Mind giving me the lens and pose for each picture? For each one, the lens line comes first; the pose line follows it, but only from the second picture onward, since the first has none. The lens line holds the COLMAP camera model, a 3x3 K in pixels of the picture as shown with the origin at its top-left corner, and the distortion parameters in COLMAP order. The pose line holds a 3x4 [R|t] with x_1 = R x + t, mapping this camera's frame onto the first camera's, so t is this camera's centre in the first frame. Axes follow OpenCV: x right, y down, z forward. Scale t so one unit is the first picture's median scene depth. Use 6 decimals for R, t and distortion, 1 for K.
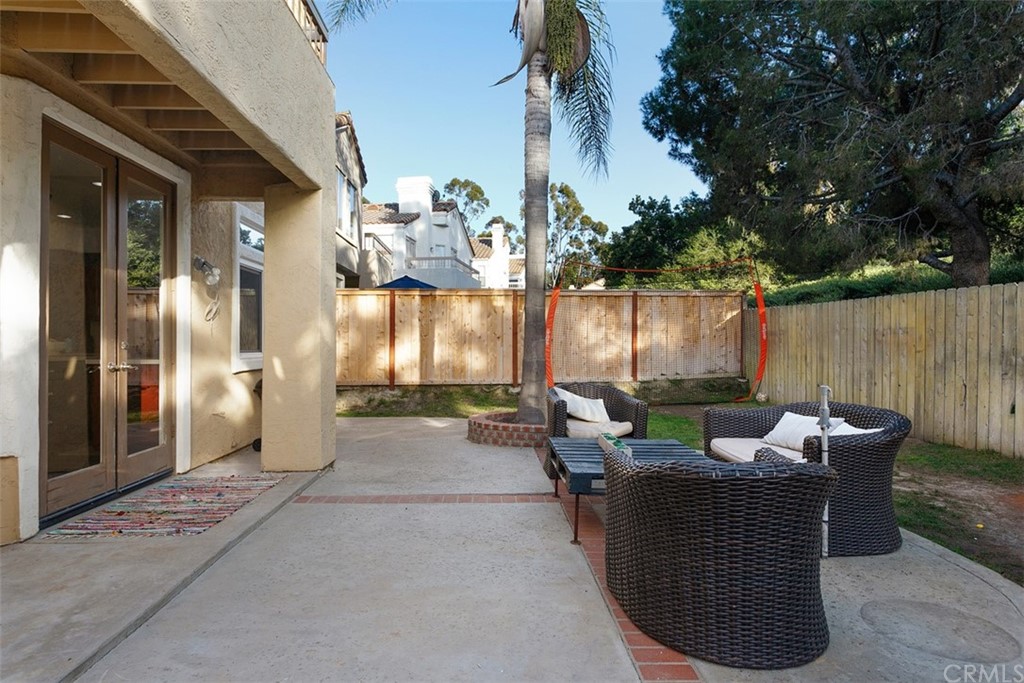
lens RADIAL K [[583.8, 0, 510.8], [0, 583.8, 344.4], [0, 0, 1]] dist [-0.013196, 0.001951]
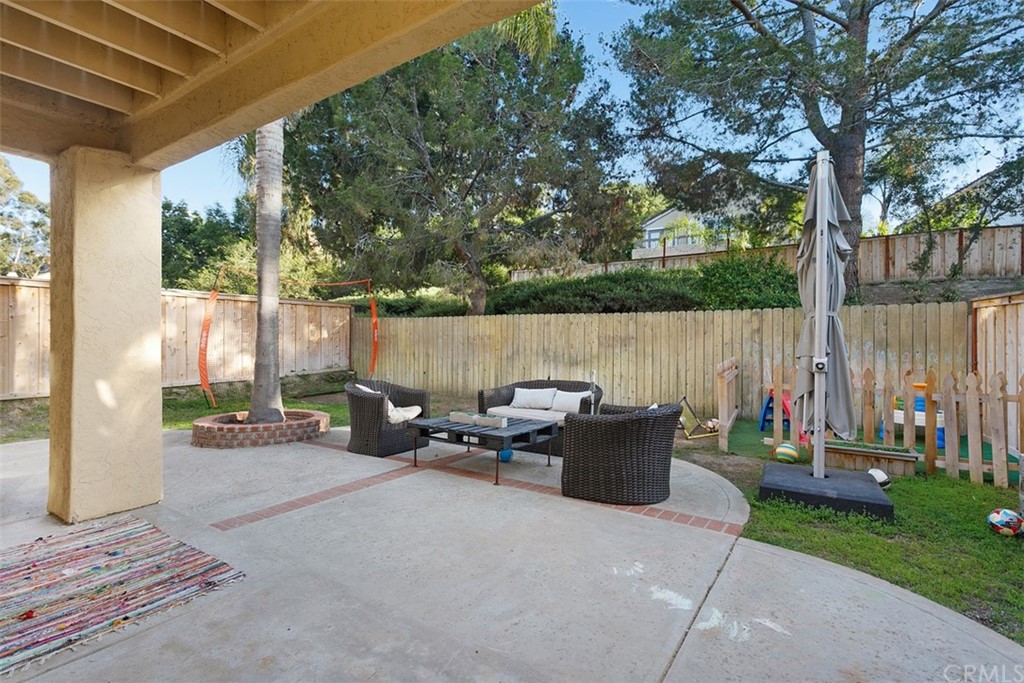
lens RADIAL K [[484.5, 0, 510.4], [0, 484.5, 340.1], [0, 0, 1]] dist [0.002707, 0.000233]
pose [[0.590995, 0.000744, 0.806675, -0.453945], [0.002174, 0.999994, -0.002514, -0.012696], [-0.806672, 0.003239, 0.590990, 0.126994]]
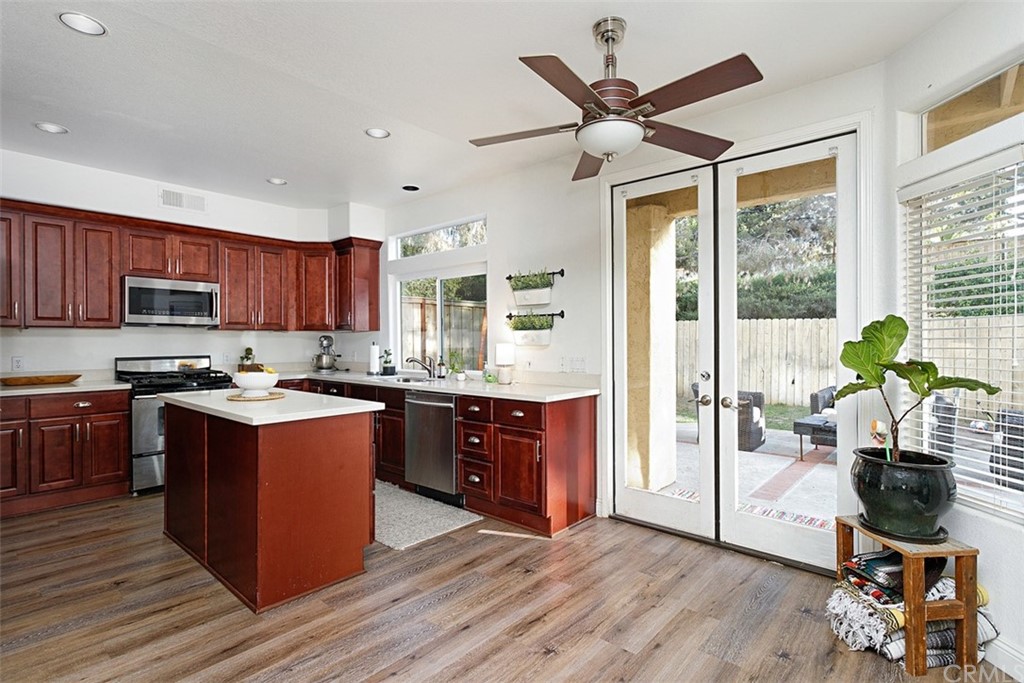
lens RADIAL K [[484.5, 0, 515.5], [0, 484.5, 344.4], [0, 0, 1]] dist [0.002707, 0.000233]
pose [[0.700310, -0.006439, 0.713810, -0.877894], [0.003090, 0.999977, 0.005989, -0.027170], [-0.713832, -0.001989, 0.700314, 0.447180]]
